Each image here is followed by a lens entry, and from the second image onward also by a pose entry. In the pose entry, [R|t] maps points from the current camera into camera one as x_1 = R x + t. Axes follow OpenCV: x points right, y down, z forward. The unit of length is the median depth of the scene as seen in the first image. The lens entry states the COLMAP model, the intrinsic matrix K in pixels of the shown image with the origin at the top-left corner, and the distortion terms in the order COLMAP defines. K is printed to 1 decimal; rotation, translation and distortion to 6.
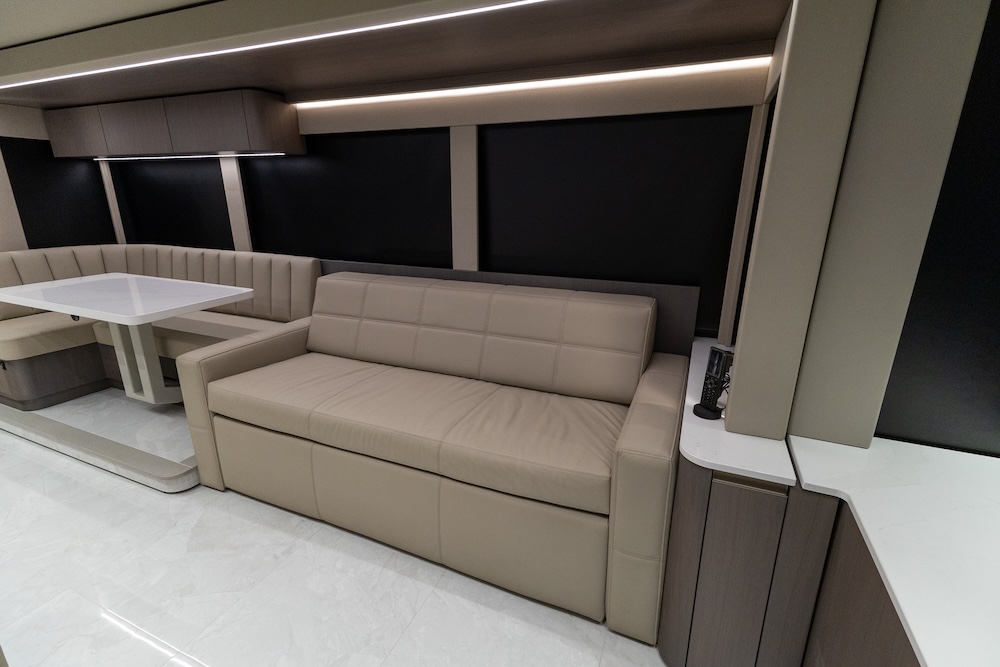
lens RADIAL K [[459.5, 0, 497.8], [0, 459.5, 331.1], [0, 0, 1]] dist [0.022842, -0.001519]
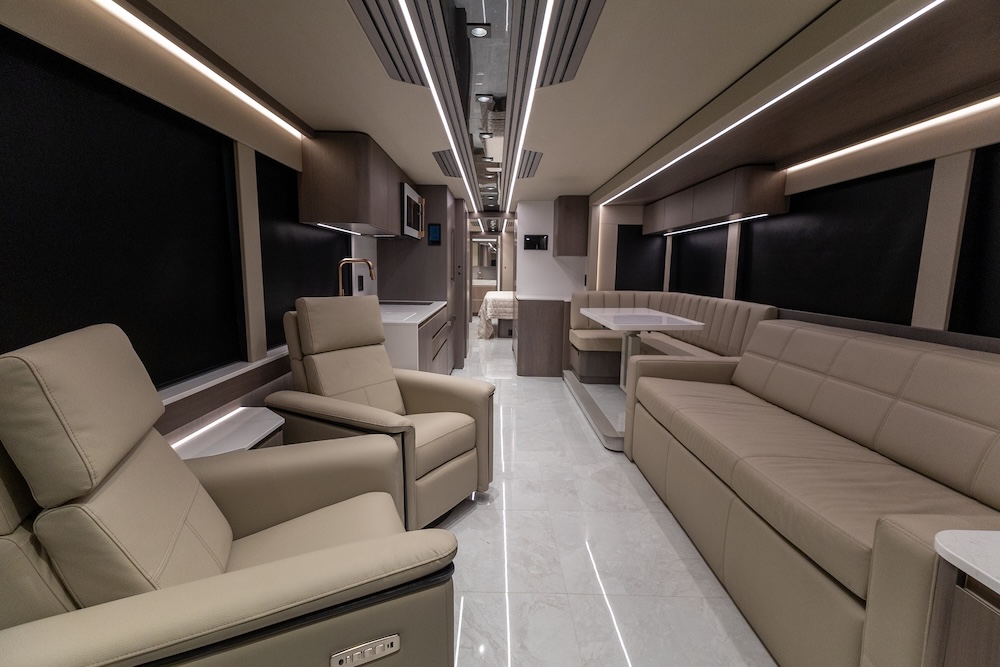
lens RADIAL K [[461.0, 0, 489.1], [0, 461.0, 331.4], [0, 0, 1]] dist [0.027756, -0.000026]
pose [[0.393341, 0.125843, -0.910739, 0.358342], [-0.268853, 0.963032, 0.016953, 0.059877], [0.879205, 0.238187, 0.412633, -0.003025]]
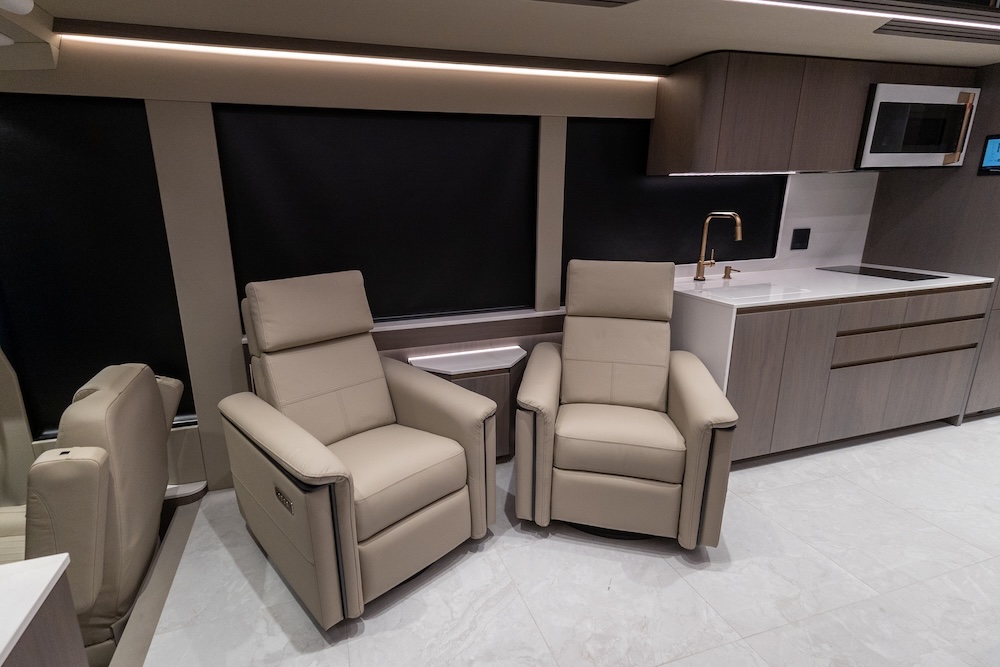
lens RADIAL K [[492.0, 0, 467.0], [0, 492.0, 322.2], [0, 0, 1]] dist [0.022818, -0.001905]
pose [[-0.750723, 0.169581, -0.638481, 0.188548], [-0.175712, 0.880419, 0.440441, -0.168107], [0.636821, 0.442838, -0.631153, 0.561127]]
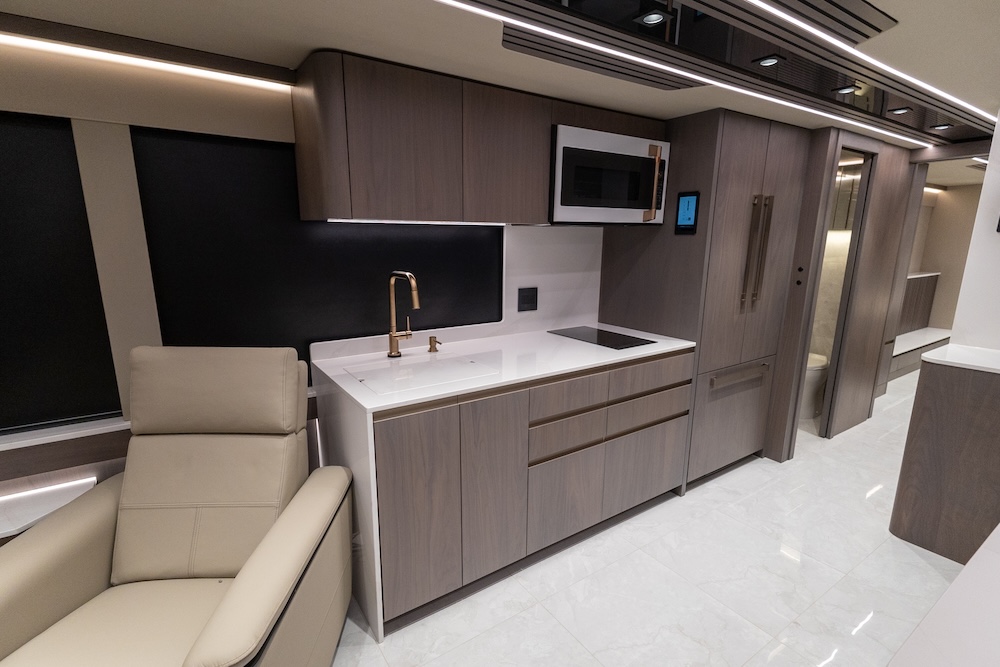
lens RADIAL K [[477.3, 0, 498.0], [0, 477.3, 342.1], [0, 0, 1]] dist [0.025314, -0.000357]
pose [[-0.526440, 0.175195, -0.831966, -0.330095], [-0.248353, 0.904174, 0.347550, -0.212692], [0.813131, 0.389585, -0.432483, 0.651206]]
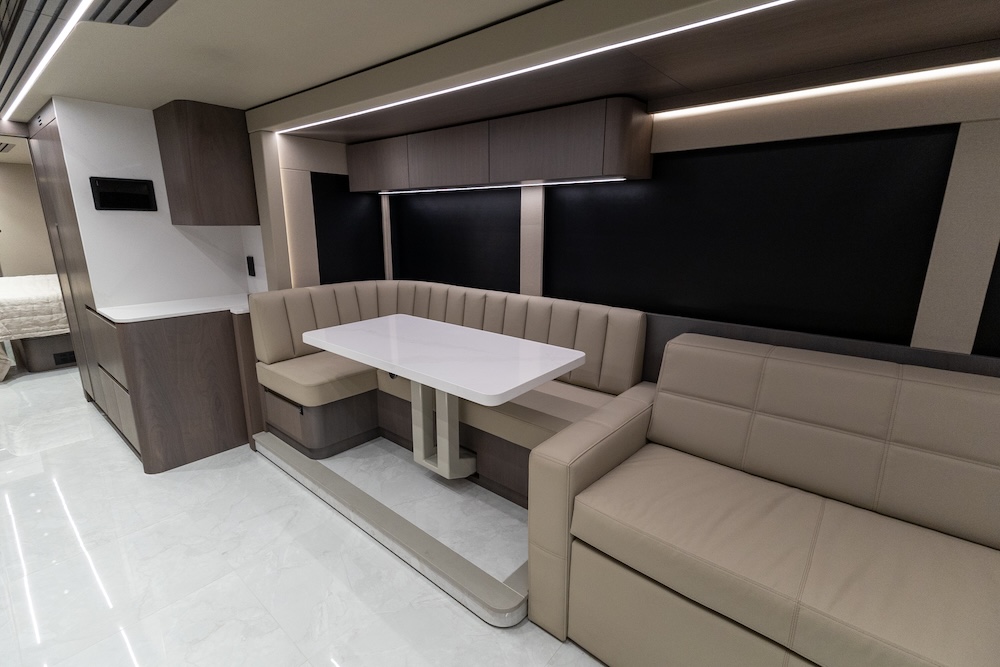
lens RADIAL K [[459.5, 0, 497.8], [0, 459.5, 331.1], [0, 0, 1]] dist [0.022842, -0.001519]
pose [[0.957852, 0.067194, -0.279293, -0.444464], [-0.082819, 0.995570, -0.044514, -0.077739], [0.275065, 0.065769, 0.959173, 0.219130]]
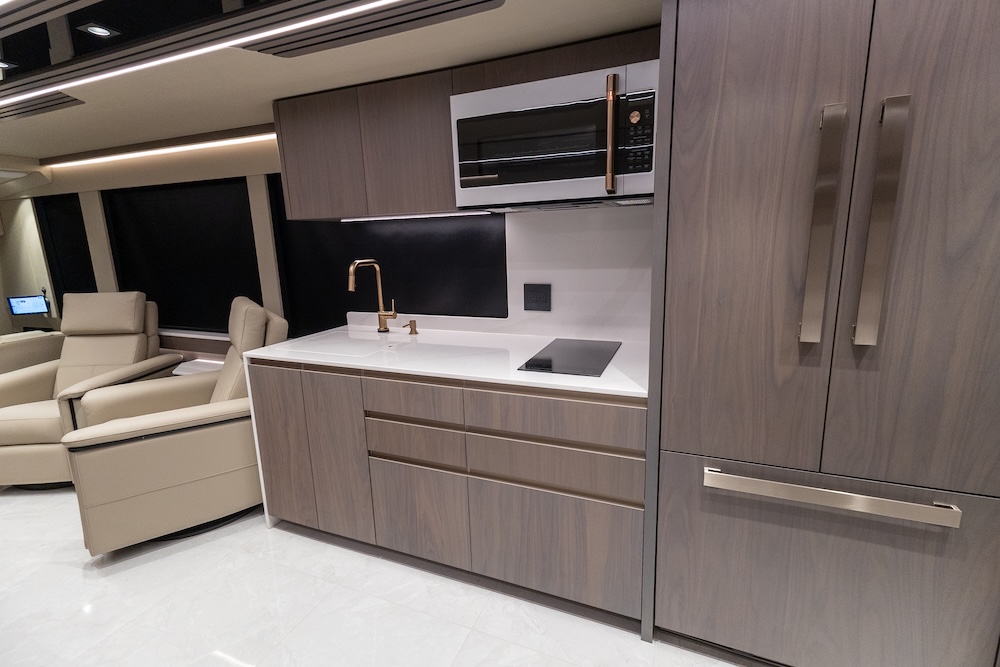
lens RADIAL K [[459.6, 0, 498.2], [0, 459.6, 329.9], [0, 0, 1]] dist [0.025447, -0.006236]
pose [[-0.999624, 0.025198, -0.010839, -1.153451], [0.017296, 0.885711, 0.463914, -0.296158], [0.021290, 0.463552, -0.885814, 1.001146]]
